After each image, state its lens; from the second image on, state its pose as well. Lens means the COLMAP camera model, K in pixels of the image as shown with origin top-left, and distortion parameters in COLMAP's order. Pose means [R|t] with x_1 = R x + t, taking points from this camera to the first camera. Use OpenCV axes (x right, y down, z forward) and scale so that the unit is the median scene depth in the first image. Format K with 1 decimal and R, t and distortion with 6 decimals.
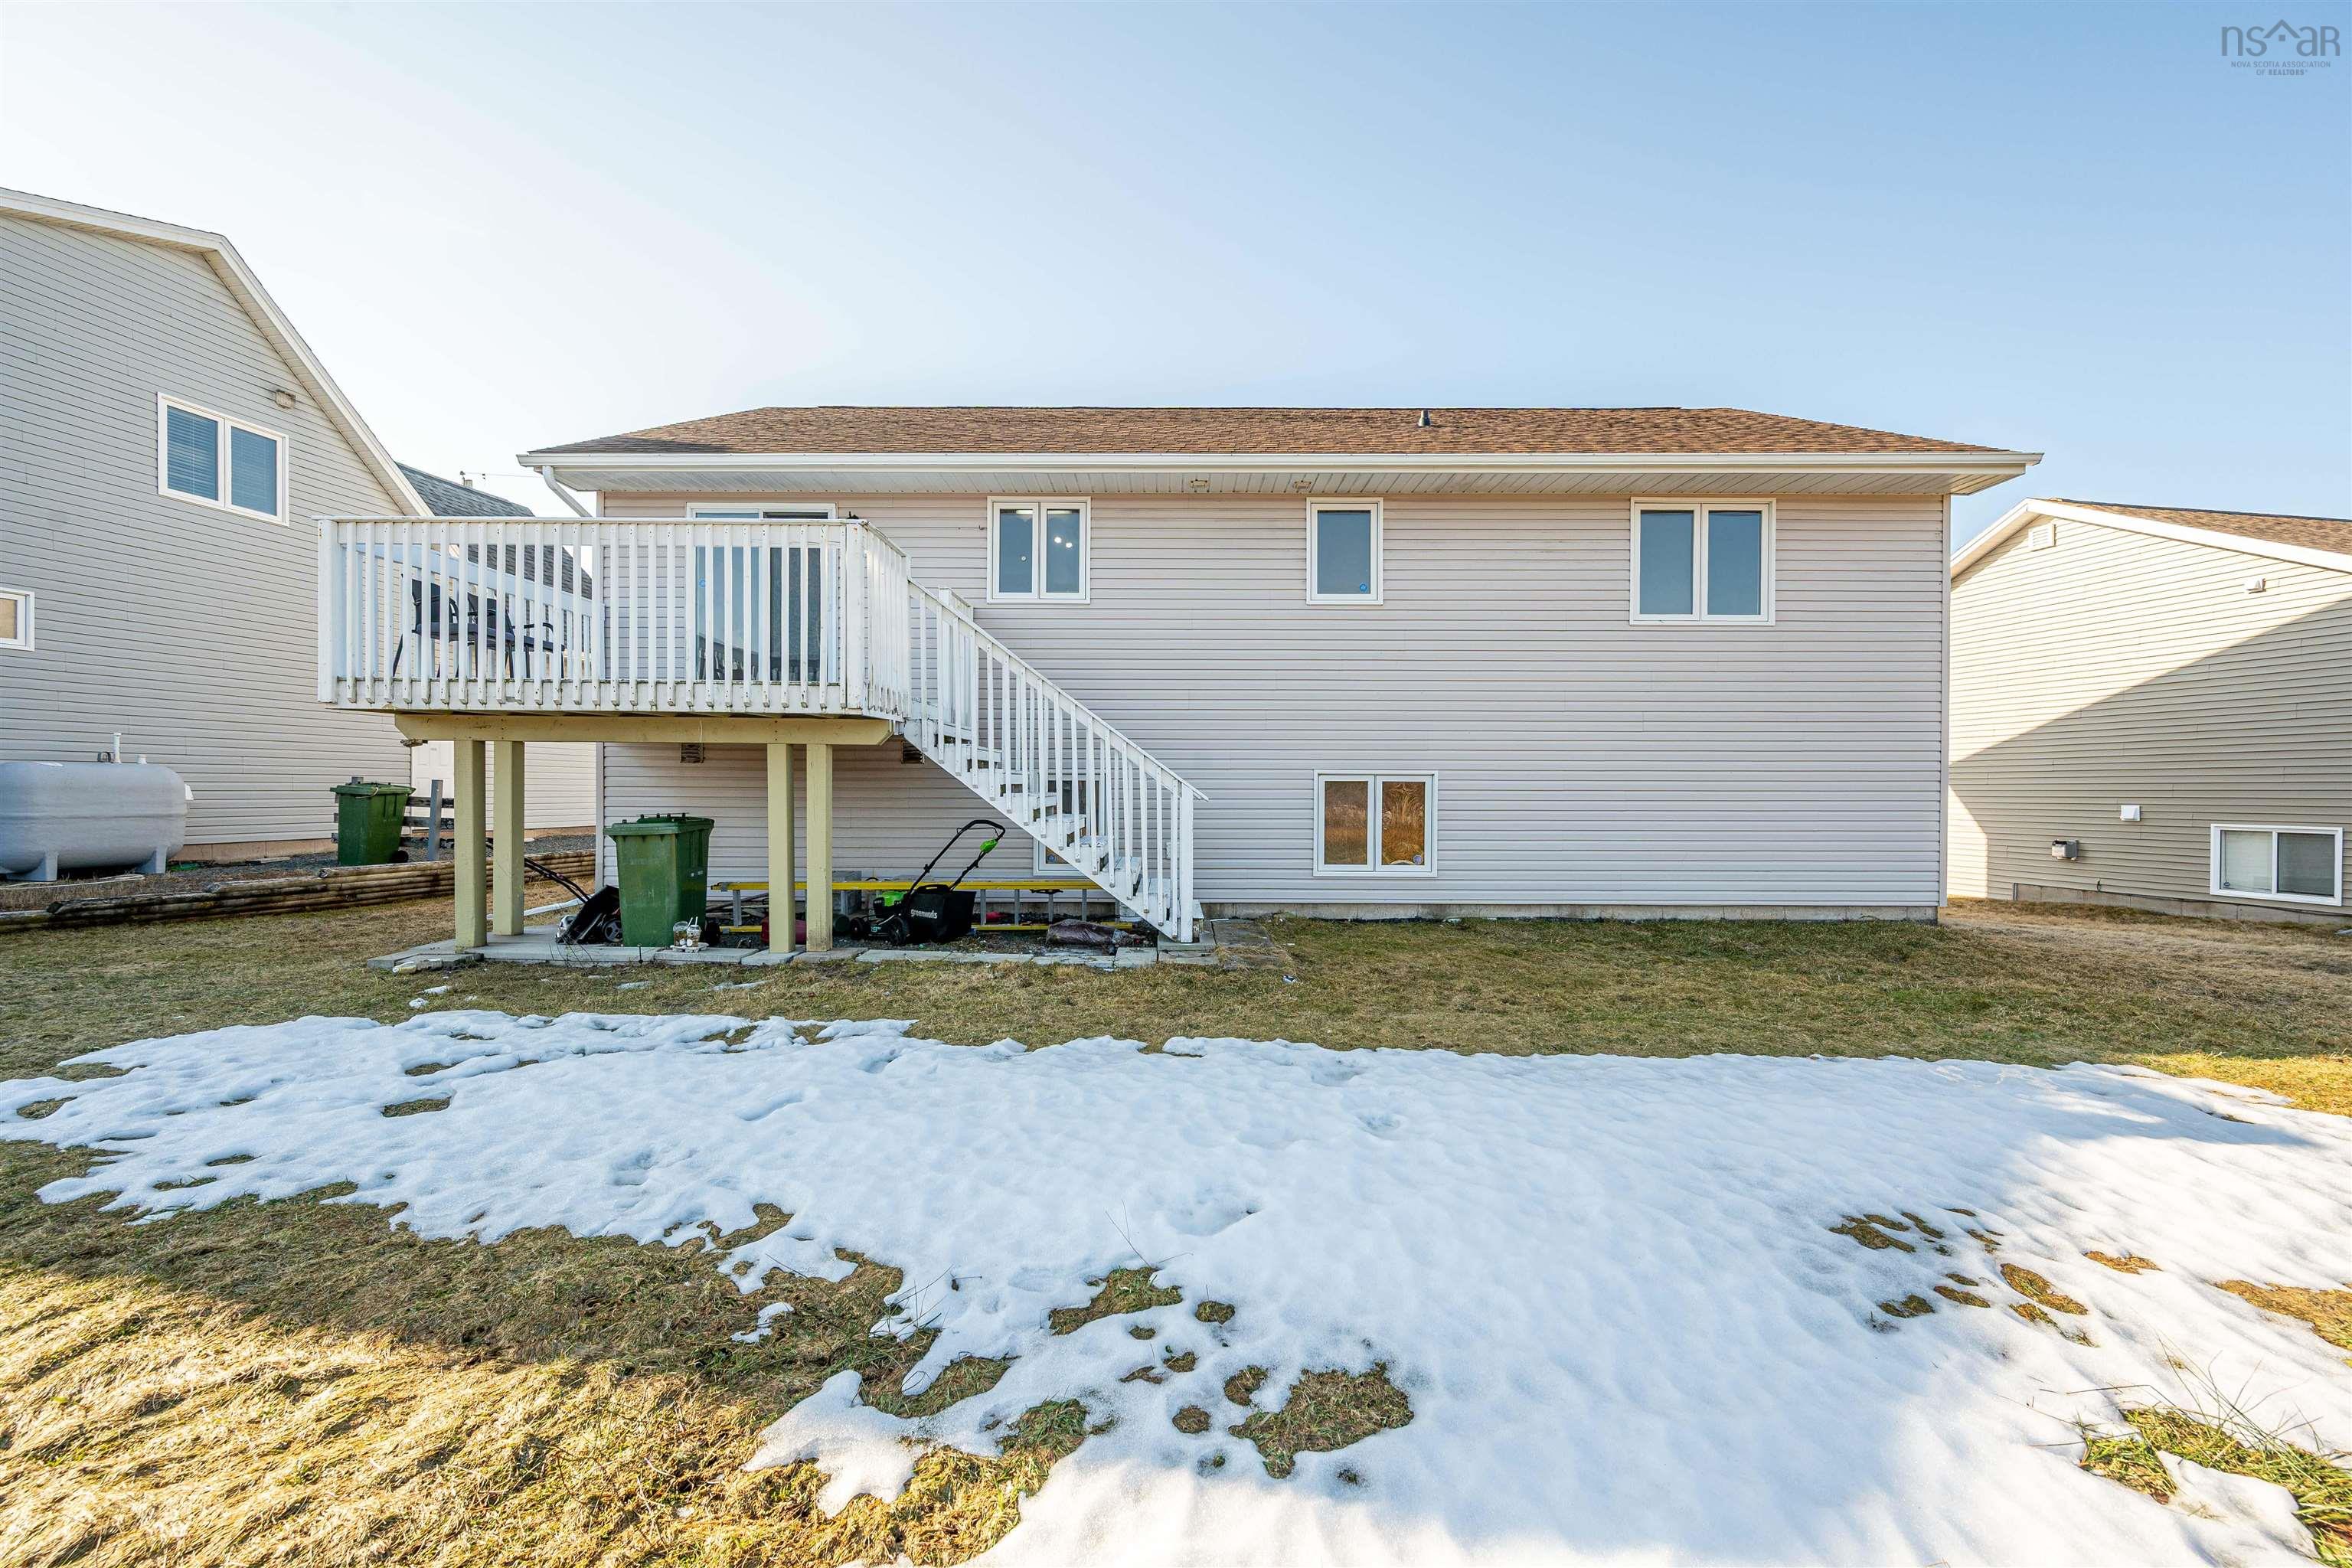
lens RADIAL K [[932.5, 0, 1171.4], [0, 932.5, 813.3], [0, 0, 1]] dist [-0.000769, -0.000059]
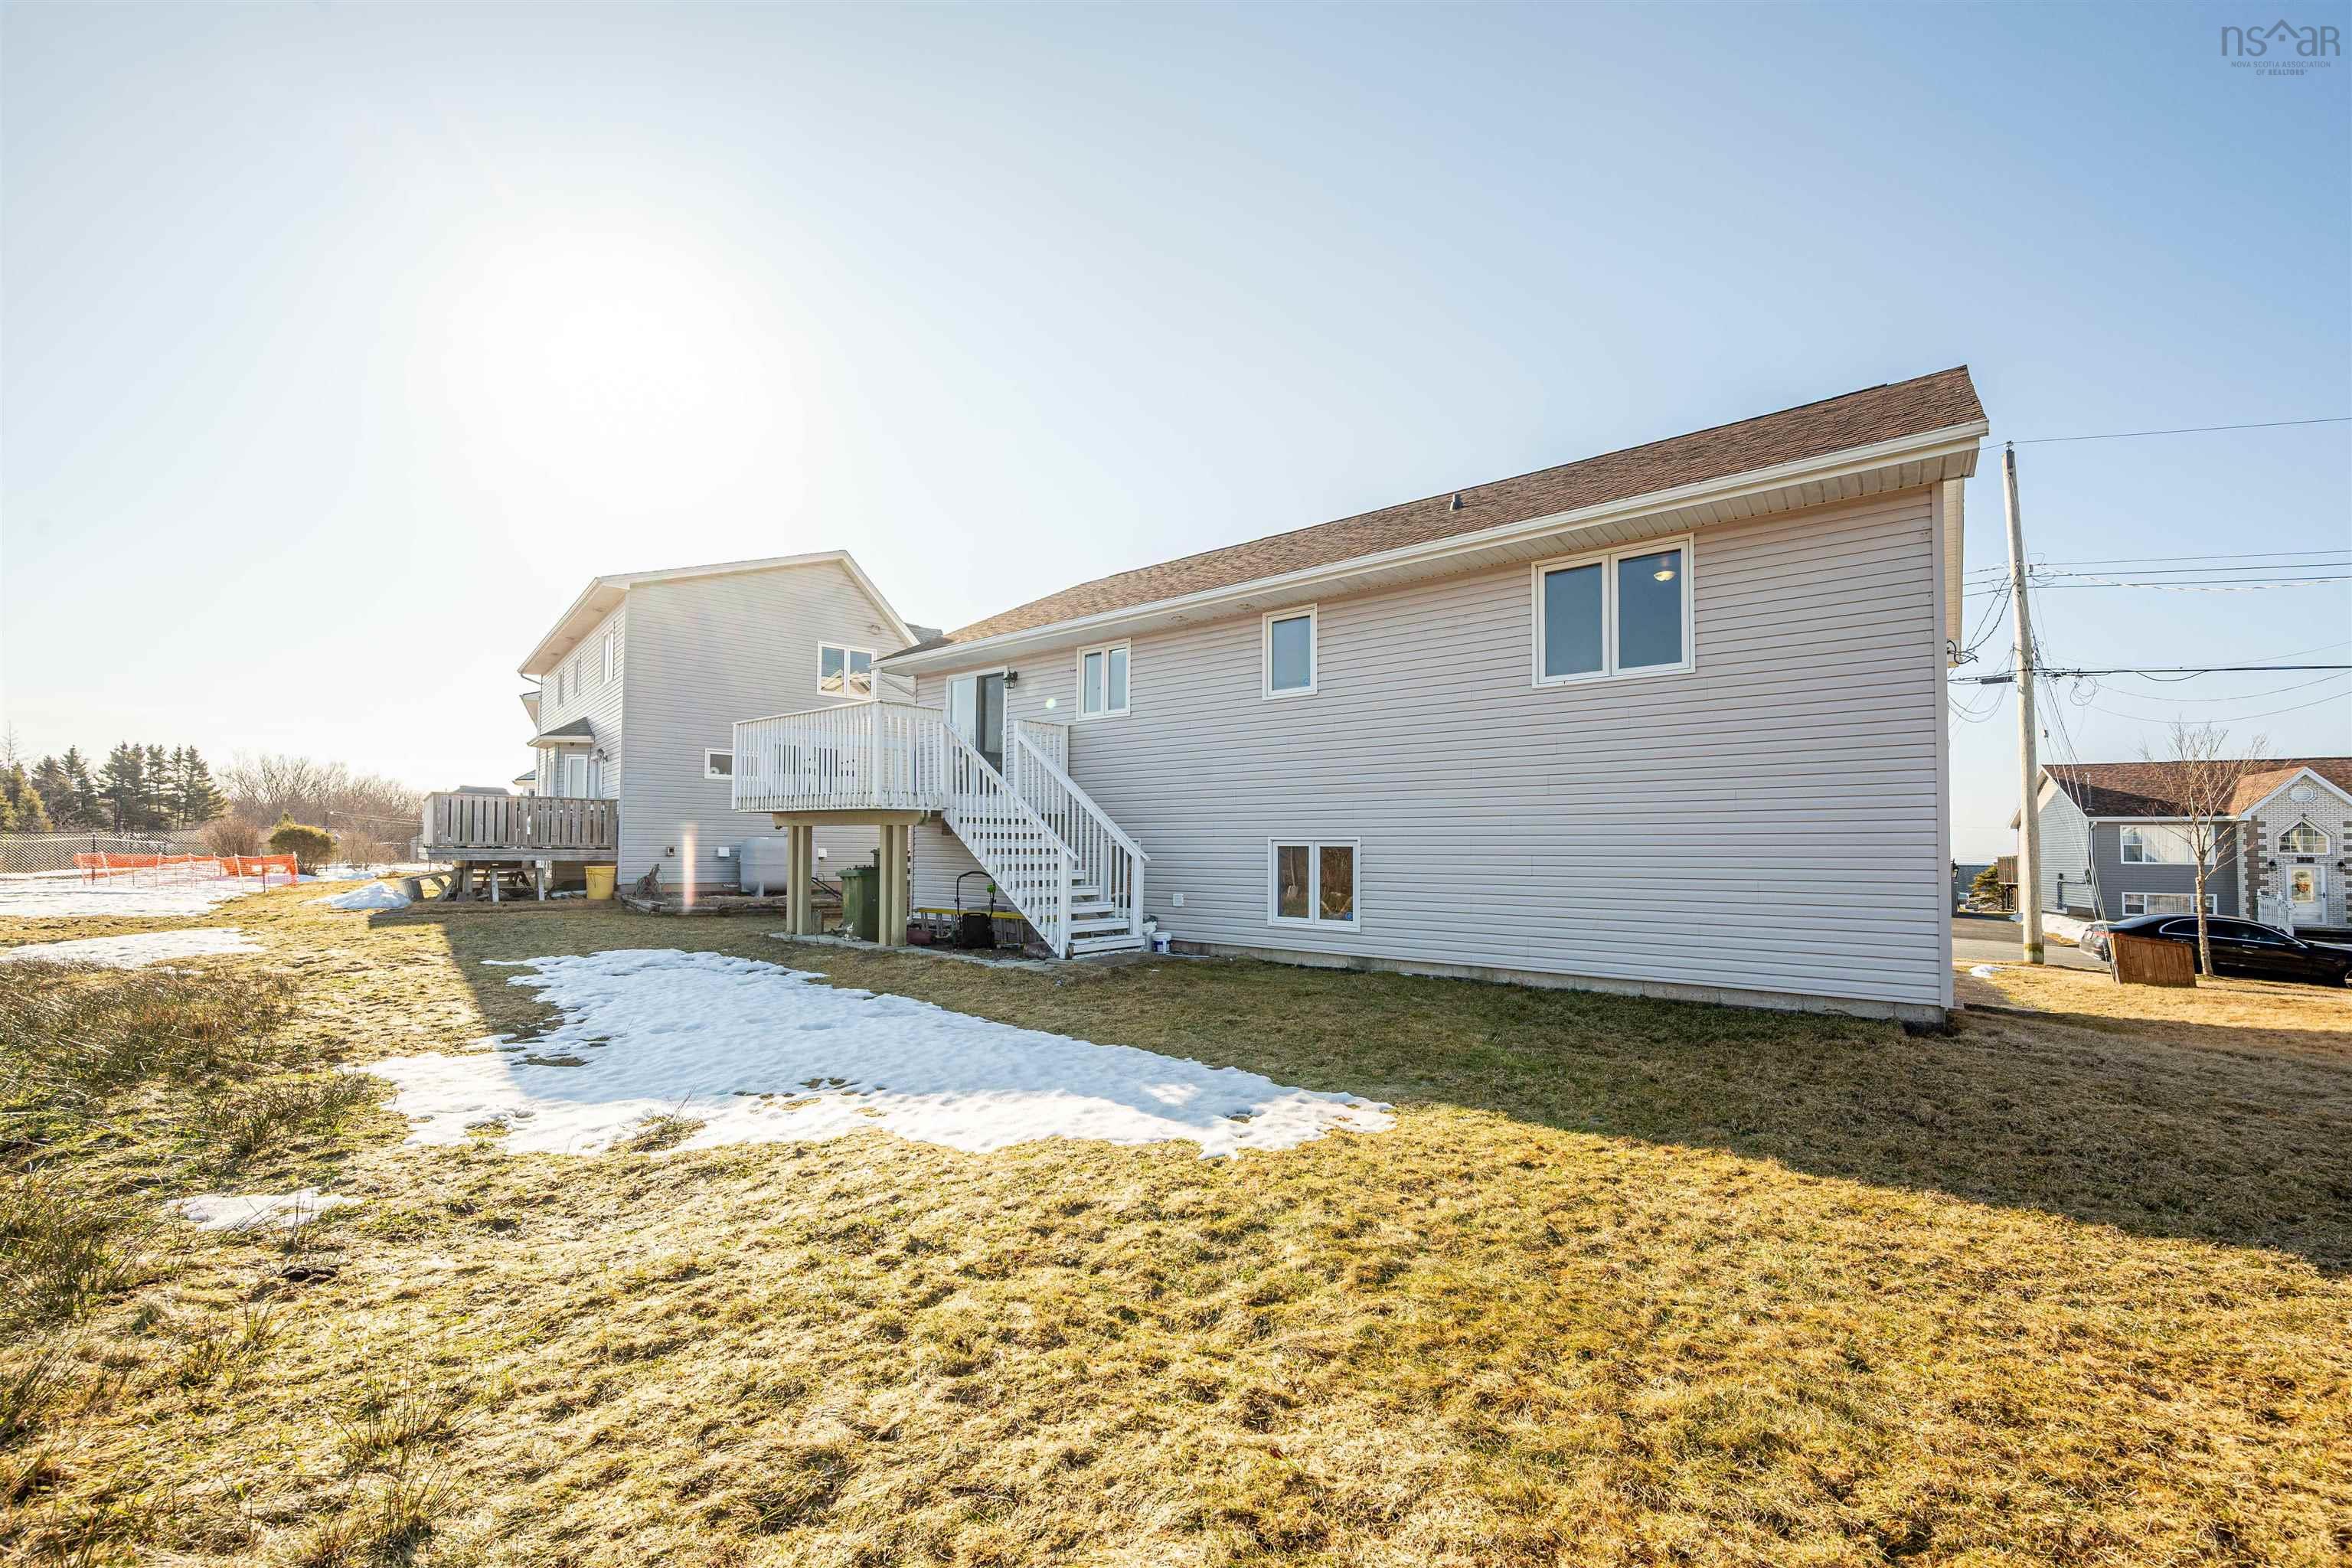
lens RADIAL K [[938.5, 0, 1176.2], [0, 938.5, 854.2], [0, 0, 1]] dist [-0.001059, -0.000045]
pose [[0.779137, 0.004514, -0.626837, 0.820429], [-0.023583, 0.999477, -0.022116, 0.005053], [0.626409, 0.032014, 0.778837, -0.013257]]
